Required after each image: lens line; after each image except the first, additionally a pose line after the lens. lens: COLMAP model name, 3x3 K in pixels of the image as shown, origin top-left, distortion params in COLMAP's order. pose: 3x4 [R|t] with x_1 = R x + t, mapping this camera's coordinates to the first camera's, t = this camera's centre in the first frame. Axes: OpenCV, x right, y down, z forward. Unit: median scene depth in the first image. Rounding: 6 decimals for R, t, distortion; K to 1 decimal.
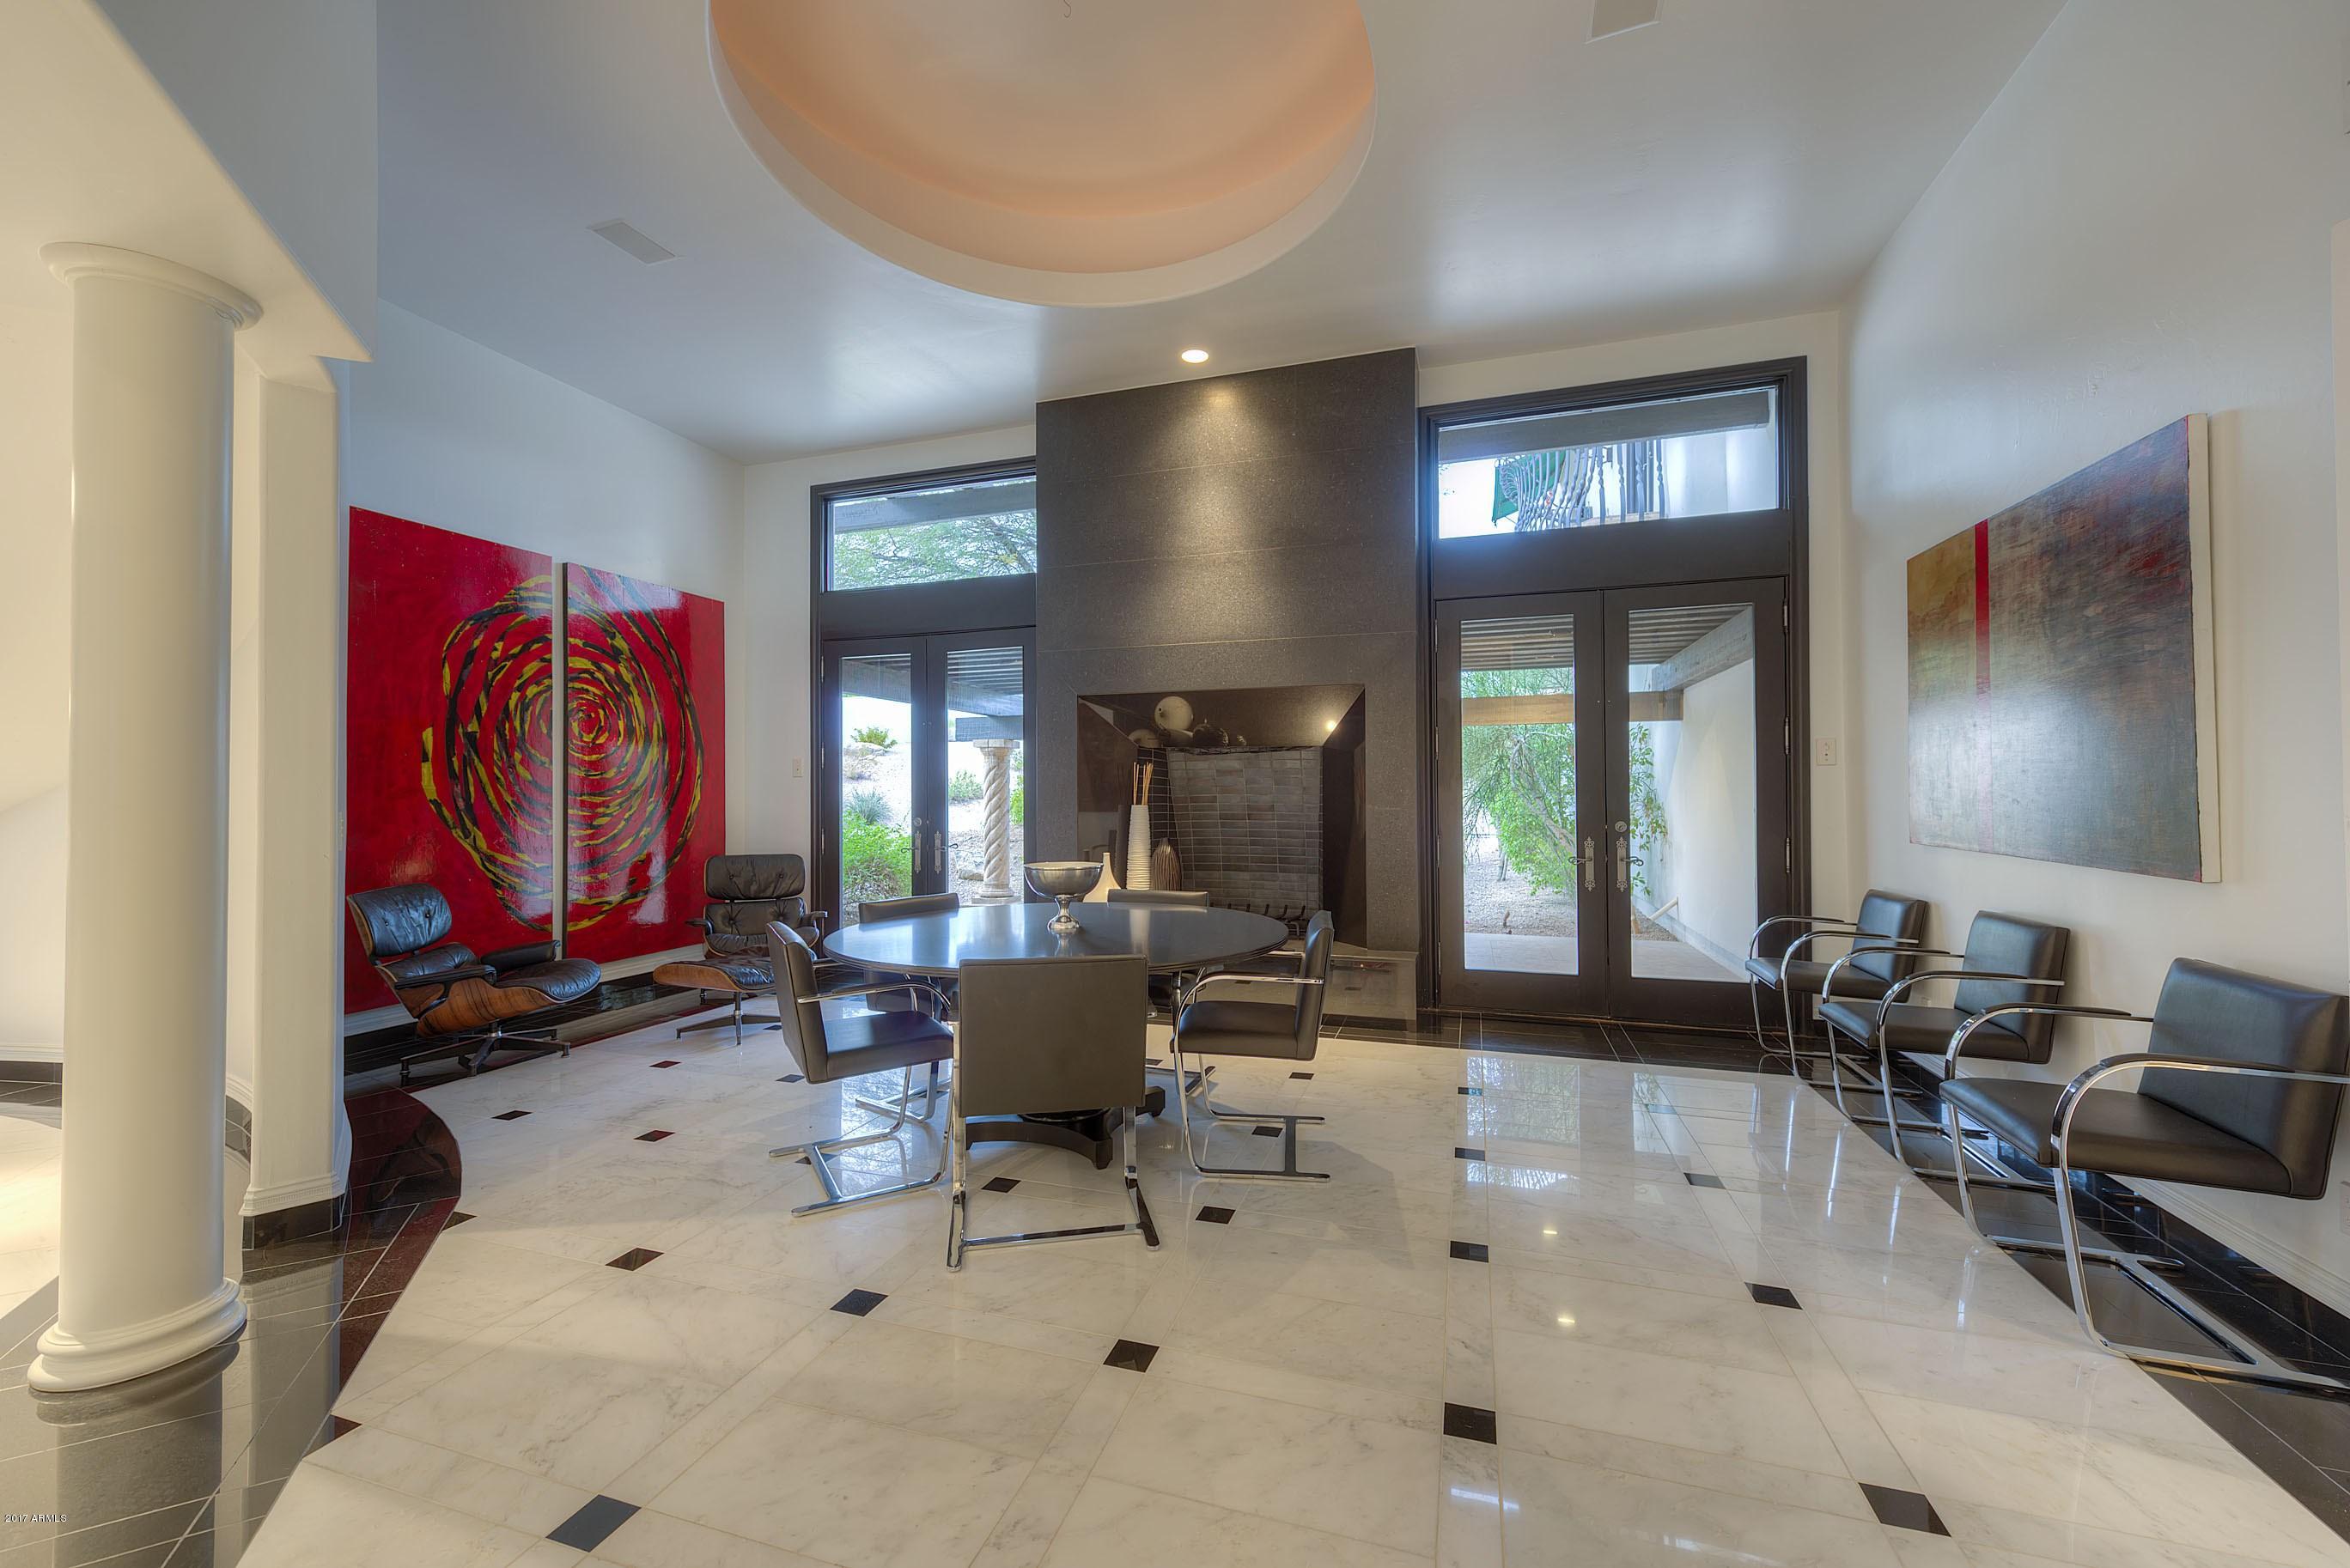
lens RADIAL K [[933.0, 0, 1175.0], [0, 933.0, 784.0], [0, 0, 1]] dist [0.002440, -0.000147]
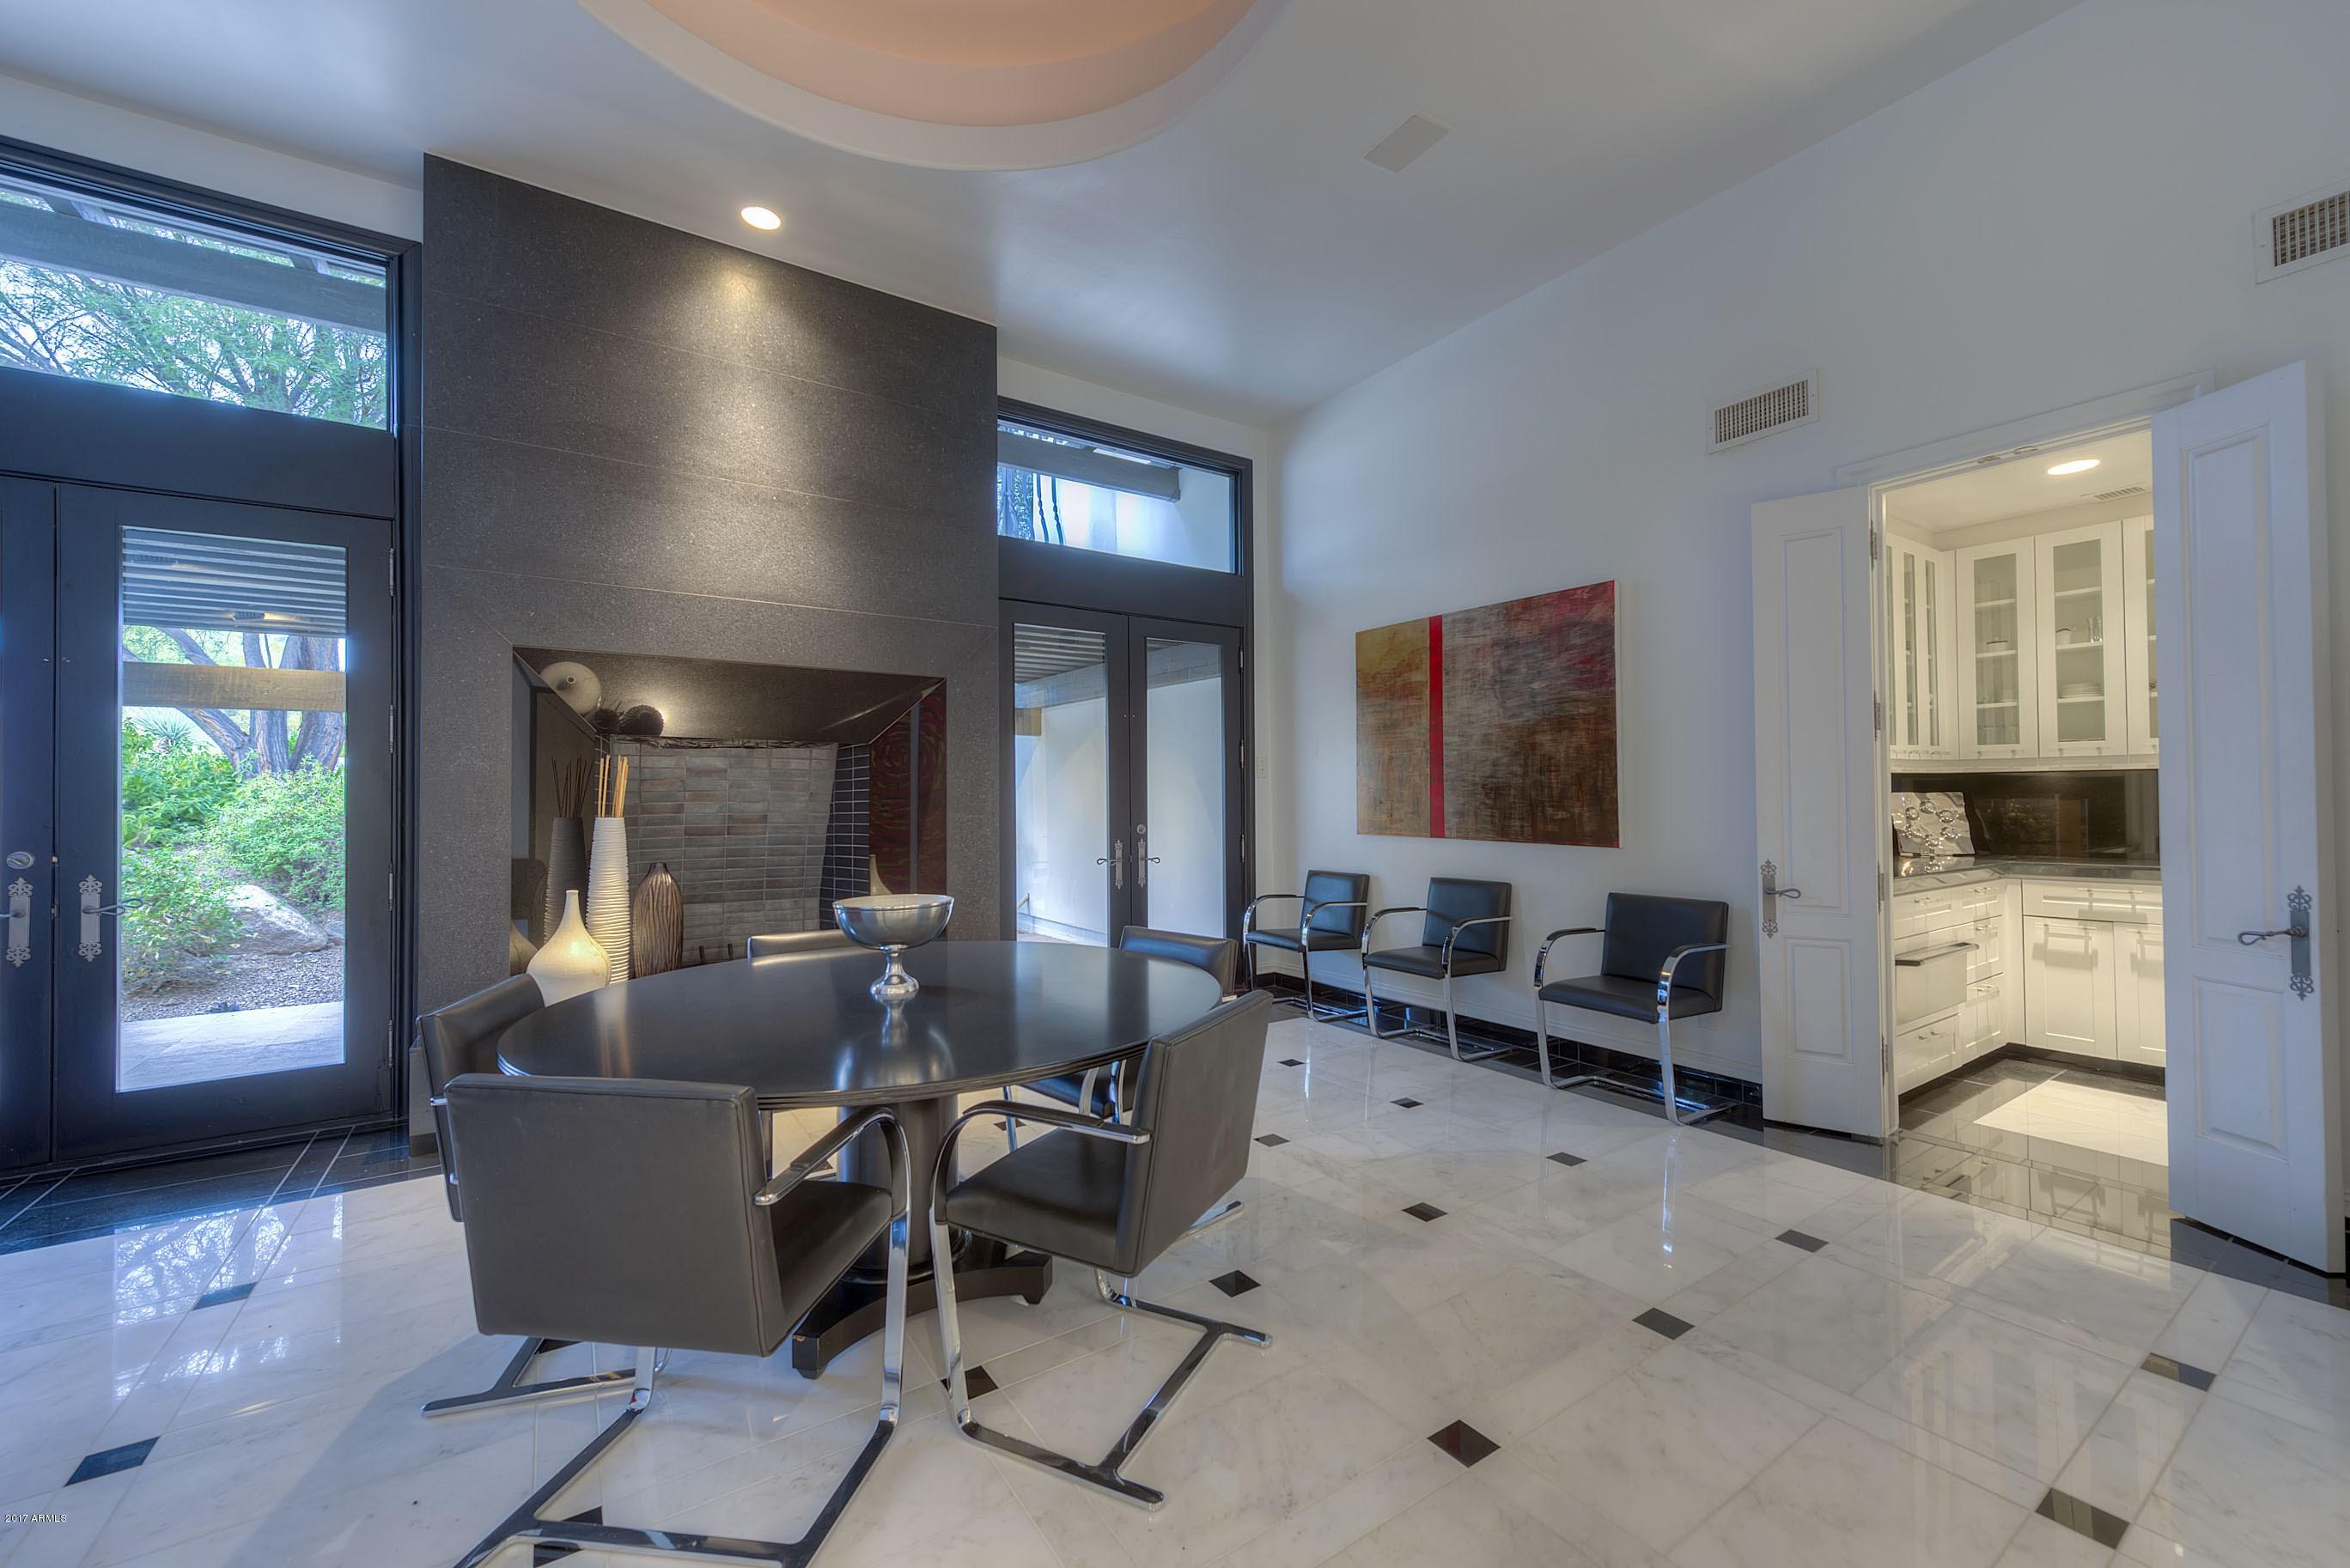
lens RADIAL K [[933.0, 0, 1175.0], [0, 933.0, 784.0], [0, 0, 1]] dist [0.002440, -0.000147]
pose [[0.606727, 0.012391, 0.794814, -0.386054], [-0.004591, 0.999916, -0.012084, 0.004919], [-0.794897, 0.003683, 0.606733, 0.291330]]
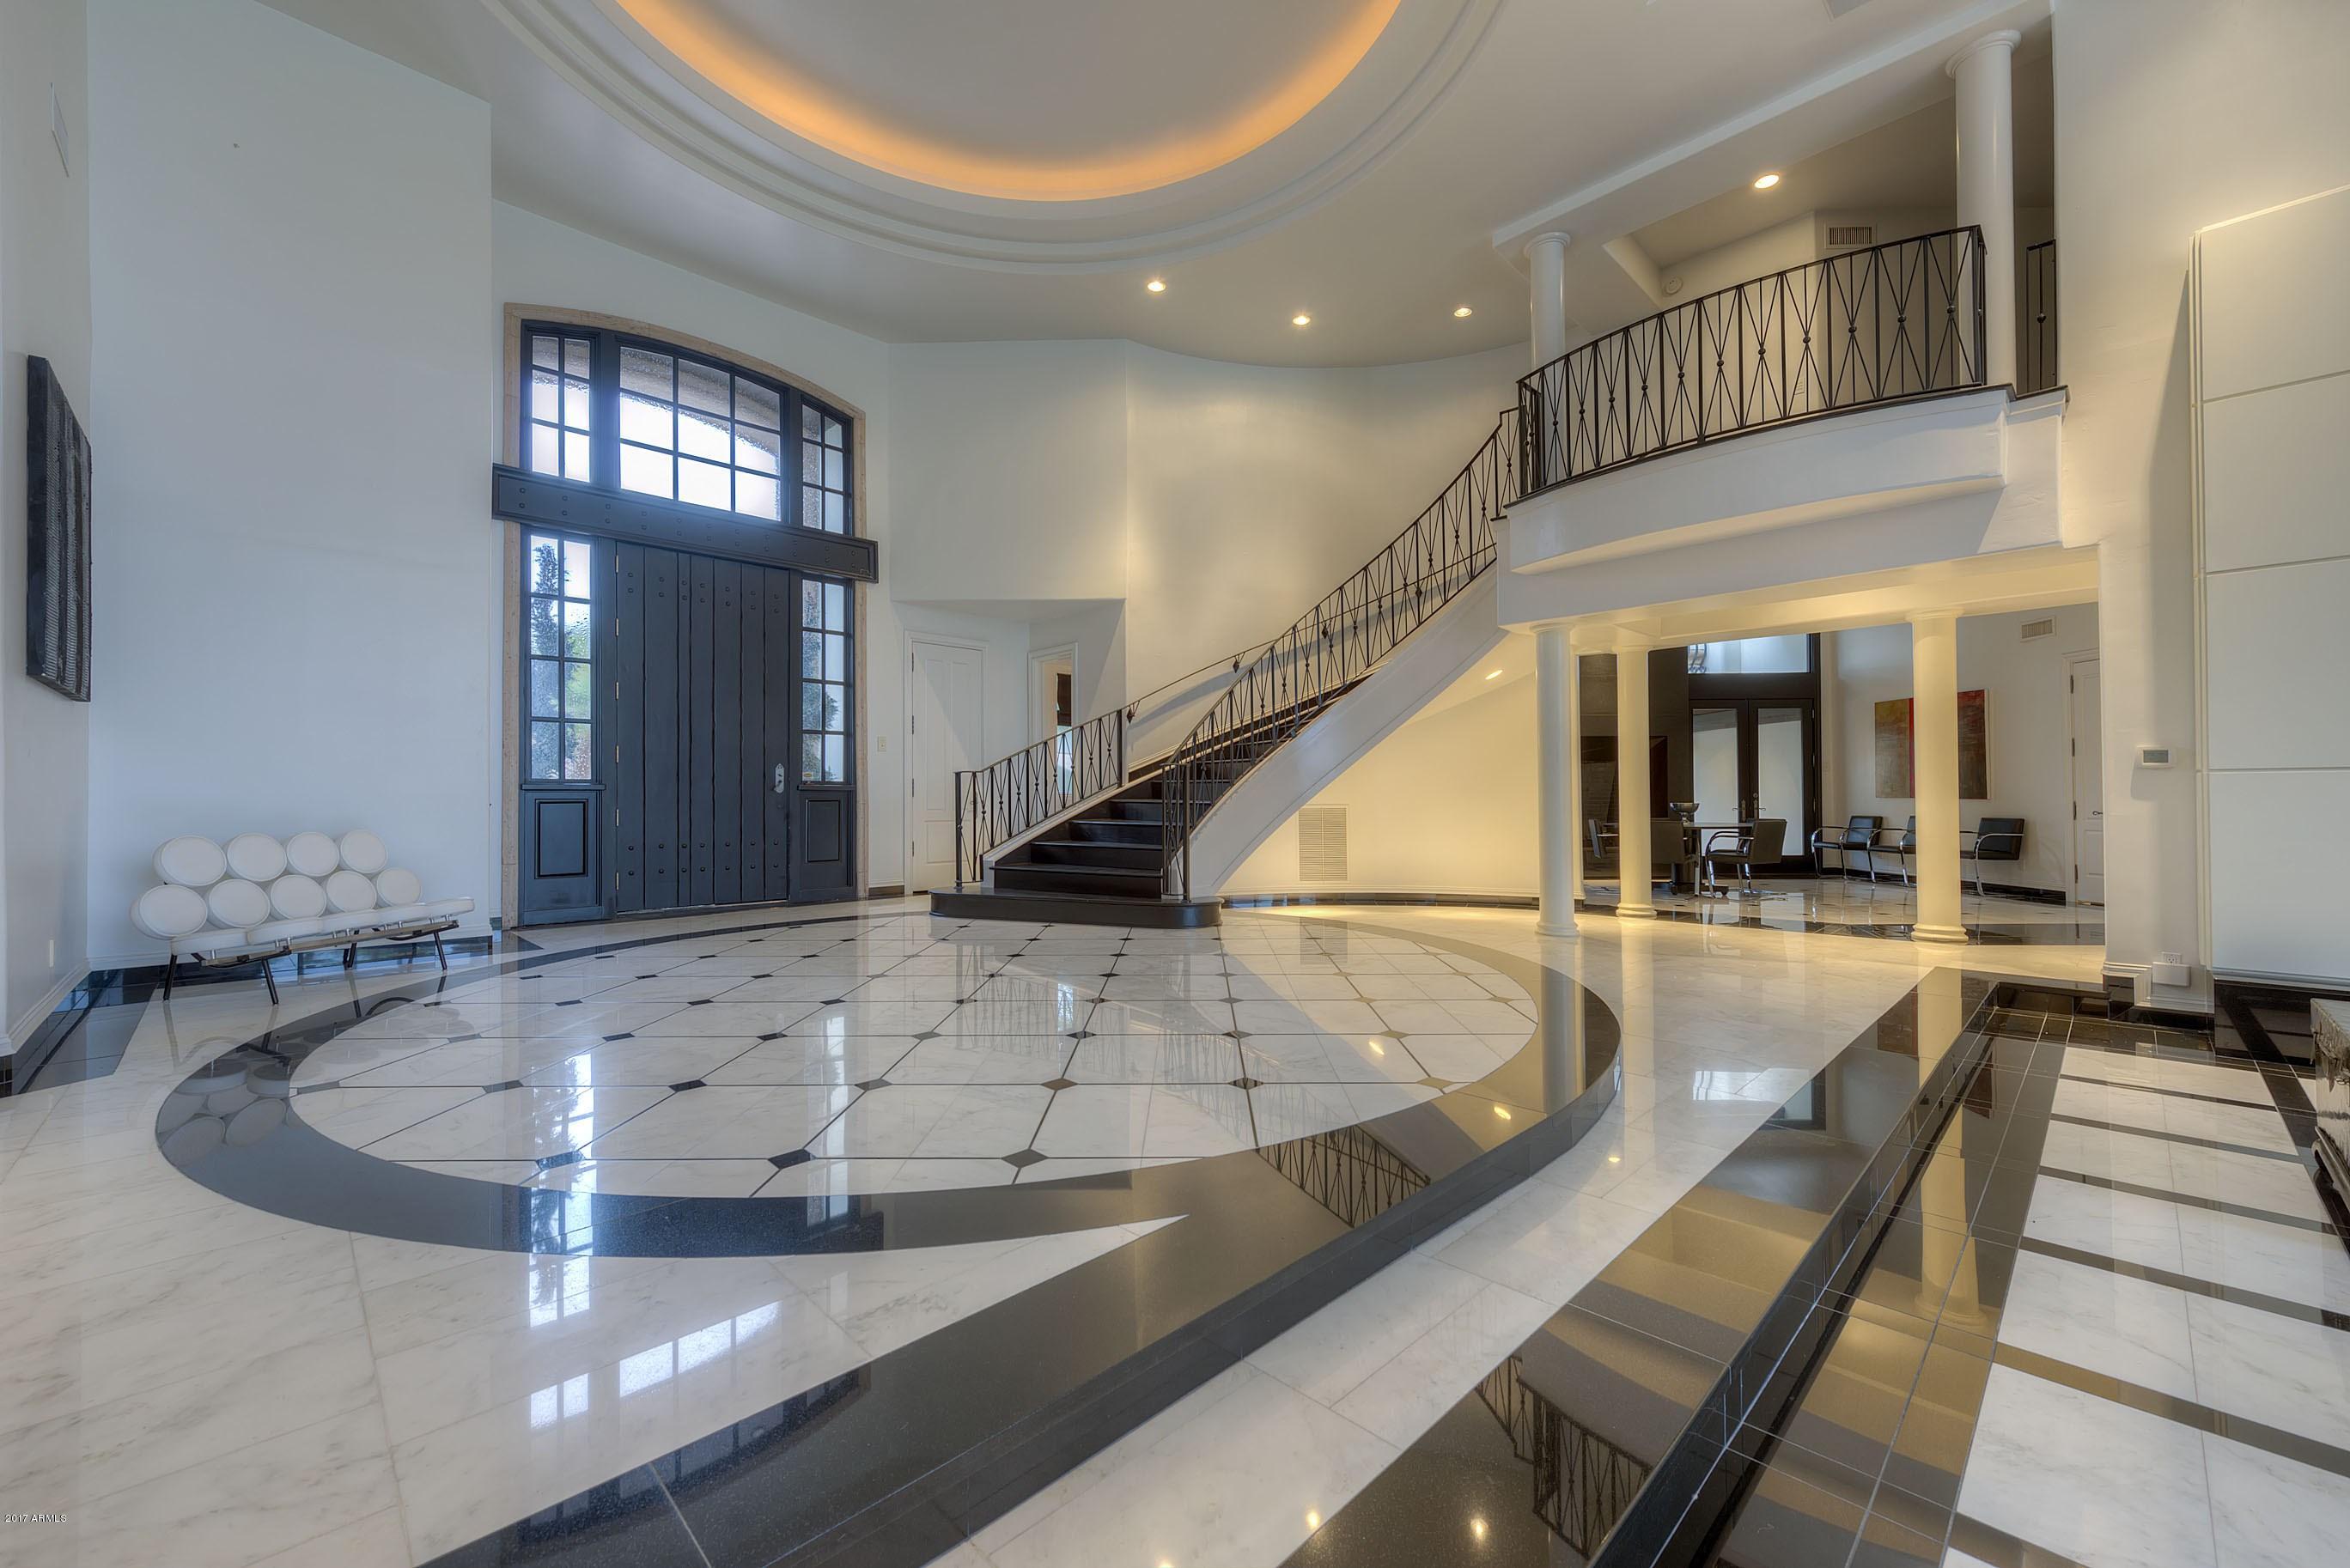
lens RADIAL K [[933.0, 0, 1175.0], [0, 933.0, 784.0], [0, 0, 1]] dist [0.002440, -0.000147]
pose [[0.953535, 0.003504, 0.301262, -1.782421], [-0.003130, 0.999994, -0.001727, 0.024256], [-0.301266, 0.000703, 0.953540, -0.931548]]
